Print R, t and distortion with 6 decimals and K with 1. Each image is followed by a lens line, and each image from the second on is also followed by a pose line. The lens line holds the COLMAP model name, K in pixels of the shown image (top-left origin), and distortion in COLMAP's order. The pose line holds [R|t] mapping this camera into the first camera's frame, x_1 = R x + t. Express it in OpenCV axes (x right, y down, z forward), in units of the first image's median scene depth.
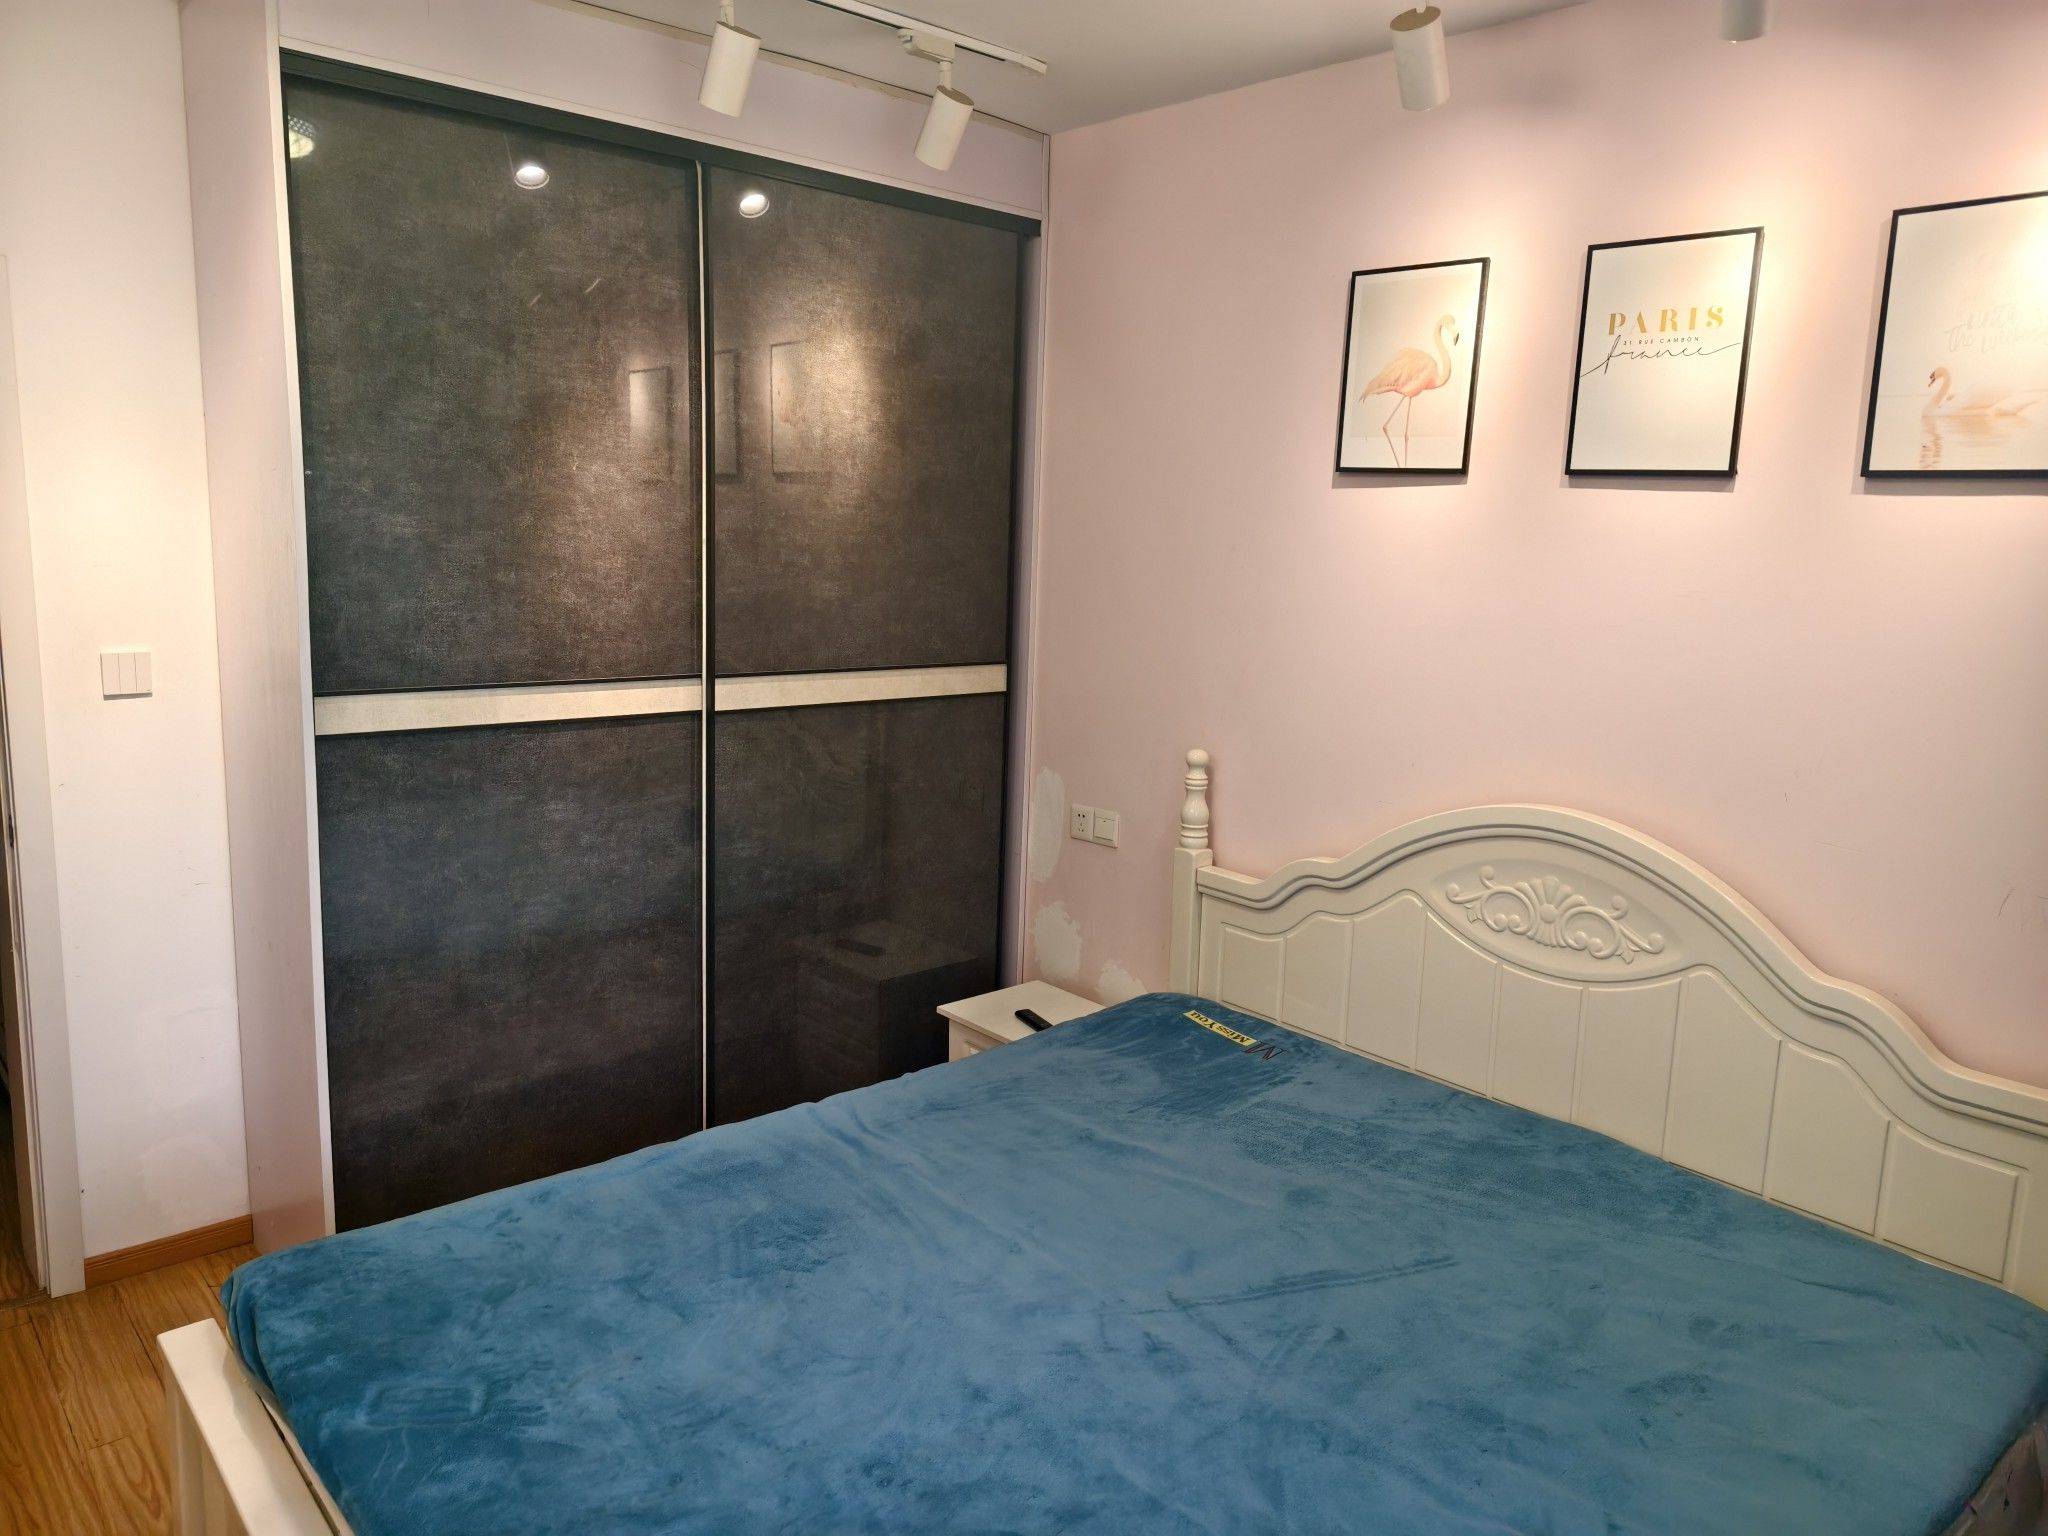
lens RADIAL K [[1404.9, 0, 1035.0], [0, 1404.9, 761.7], [0, 0, 1]] dist [0.066060, -0.086153]
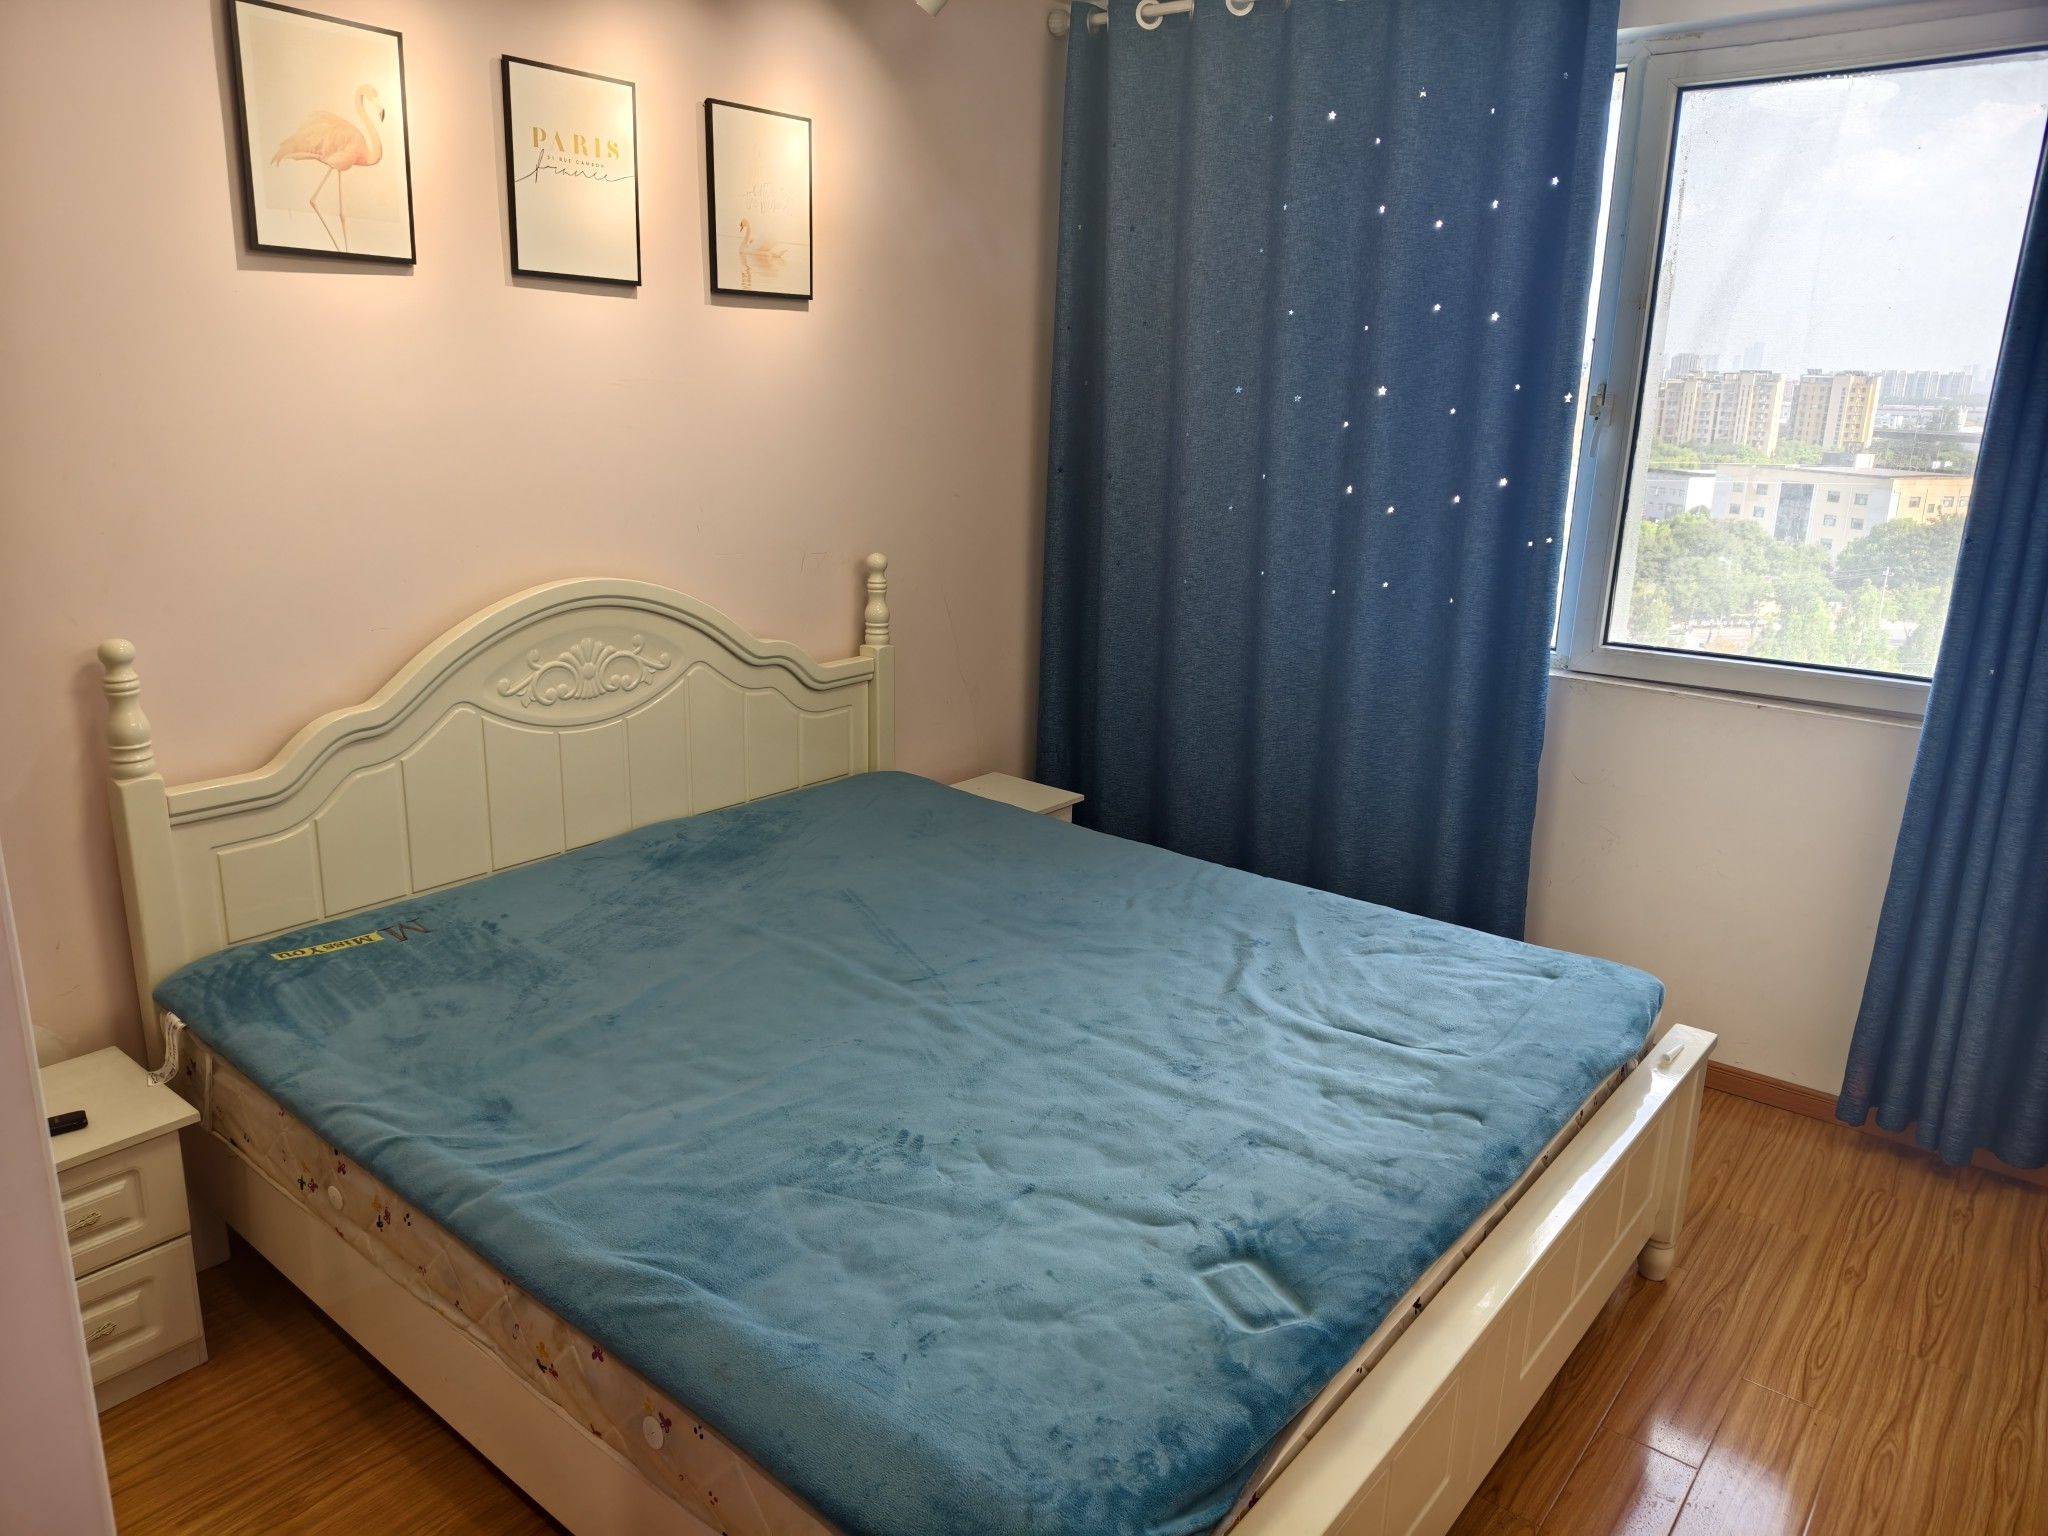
lens RADIAL K [[1404.9, 0, 1035.0], [0, 1404.9, 761.7], [0, 0, 1]] dist [0.066060, -0.086153]
pose [[-0.173563, -0.300167, 0.937964, -0.788247], [0.134702, 0.936232, 0.324538, -0.145777], [-0.975567, 0.182674, -0.122062, 0.776663]]
